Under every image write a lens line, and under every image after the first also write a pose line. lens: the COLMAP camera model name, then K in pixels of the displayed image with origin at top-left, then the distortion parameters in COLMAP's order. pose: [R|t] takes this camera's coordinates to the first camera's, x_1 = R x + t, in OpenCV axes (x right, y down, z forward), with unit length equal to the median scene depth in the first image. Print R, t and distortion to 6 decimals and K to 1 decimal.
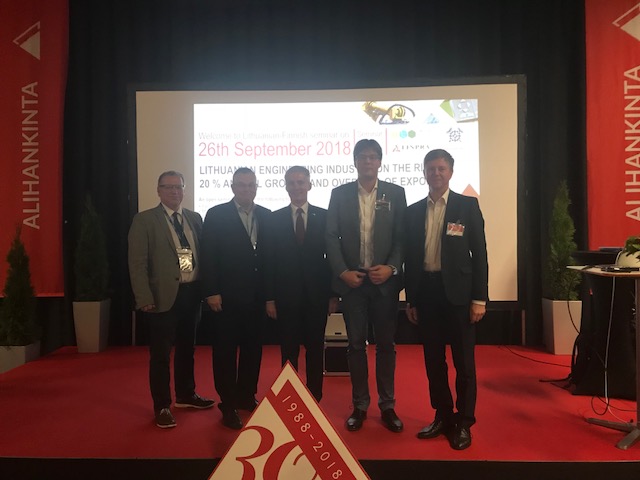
lens RADIAL K [[525.2, 0, 320.5], [0, 525.2, 241.2], [0, 0, 1]] dist [-0.026995, 0.041927]
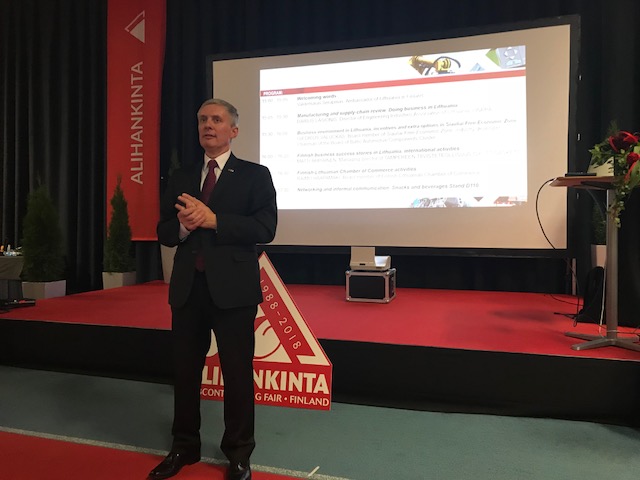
lens RADIAL K [[525.2, 0, 319.7], [0, 525.2, 238.4], [0, 0, 1]] dist [-0.026995, 0.041927]
pose [[0.966536, 0.015771, -0.256045, 0.181085], [-0.012568, 0.999821, 0.014145, 0.086607], [0.256222, -0.010453, 0.966561, -0.067045]]
